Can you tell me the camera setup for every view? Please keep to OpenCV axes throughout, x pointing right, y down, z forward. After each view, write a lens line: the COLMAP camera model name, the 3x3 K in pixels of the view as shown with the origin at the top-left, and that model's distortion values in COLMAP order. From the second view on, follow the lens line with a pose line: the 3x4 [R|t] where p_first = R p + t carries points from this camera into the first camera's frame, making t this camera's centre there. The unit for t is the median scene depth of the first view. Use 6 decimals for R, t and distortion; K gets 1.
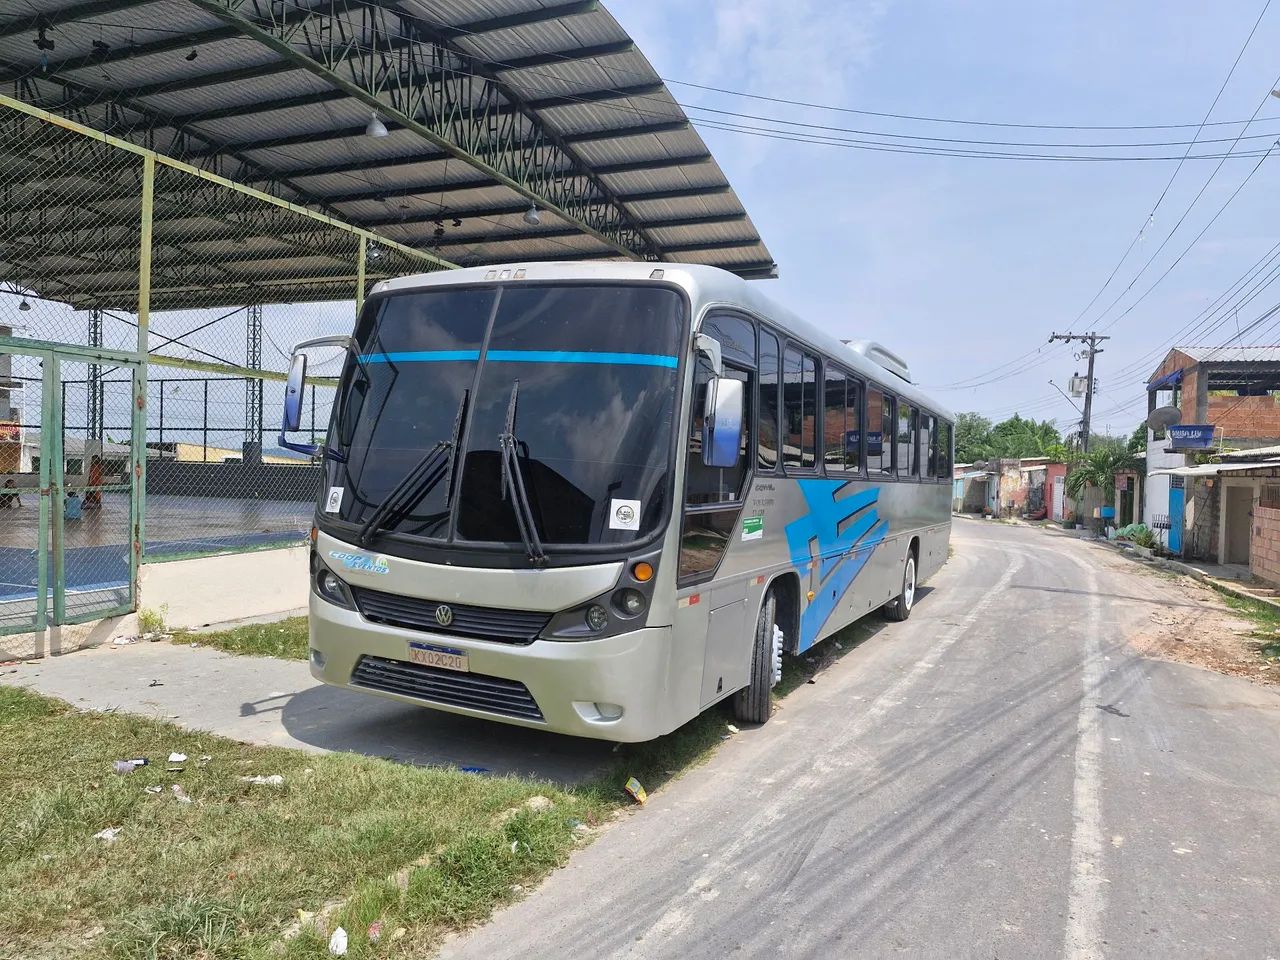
lens RADIAL K [[854.5, 0, 642.8], [0, 854.5, 475.6], [0, 0, 1]] dist [0.040866, -0.037764]
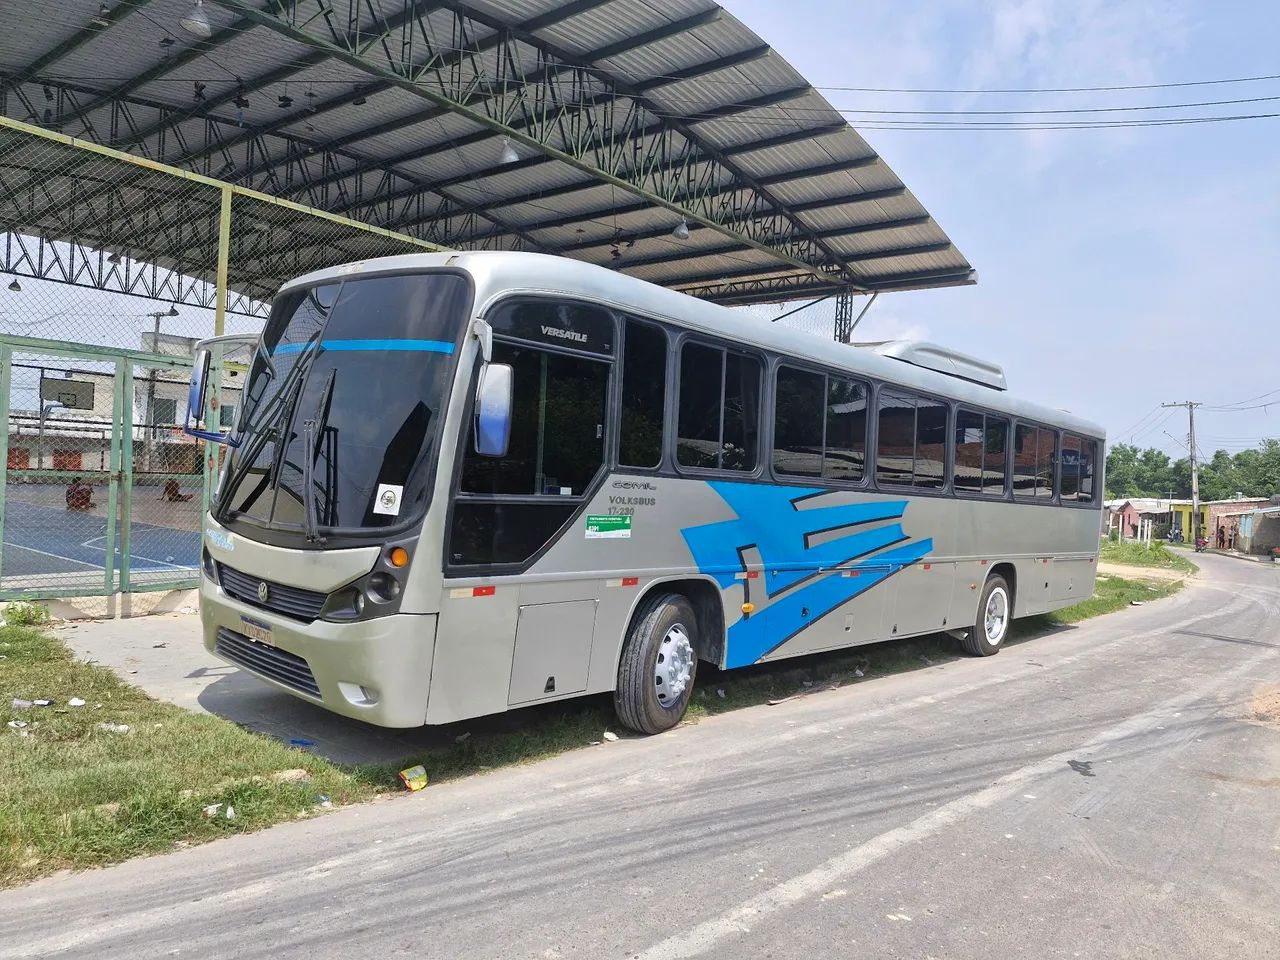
lens RADIAL K [[854.5, 0, 640.5], [0, 854.5, 487.7], [0, 0, 1]] dist [0.040866, -0.037764]
pose [[0.961202, 0.027862, -0.274436, 0.467988], [-0.030479, 0.999521, -0.005278, 0.024228], [0.274158, 0.013438, 0.961591, 0.096496]]
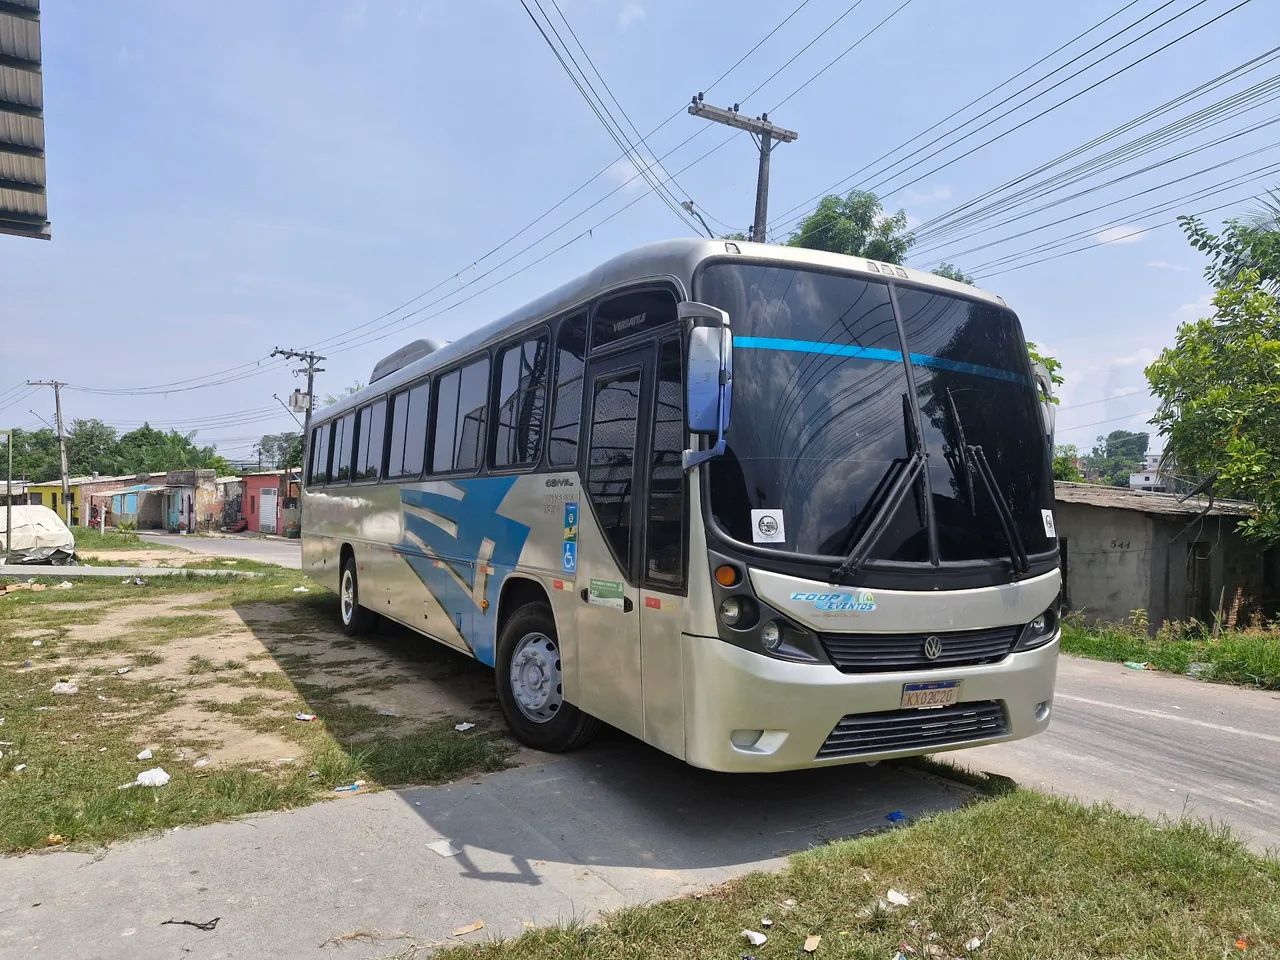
lens RADIAL K [[854.5, 0, 633.7], [0, 854.5, 476.6], [0, 0, 1]] dist [0.040866, -0.037764]
pose [[0.609469, -0.000203, 0.792810, -1.056396], [0.010308, 0.999917, -0.007668, -0.011552], [-0.792743, 0.012846, 0.609421, 0.646692]]
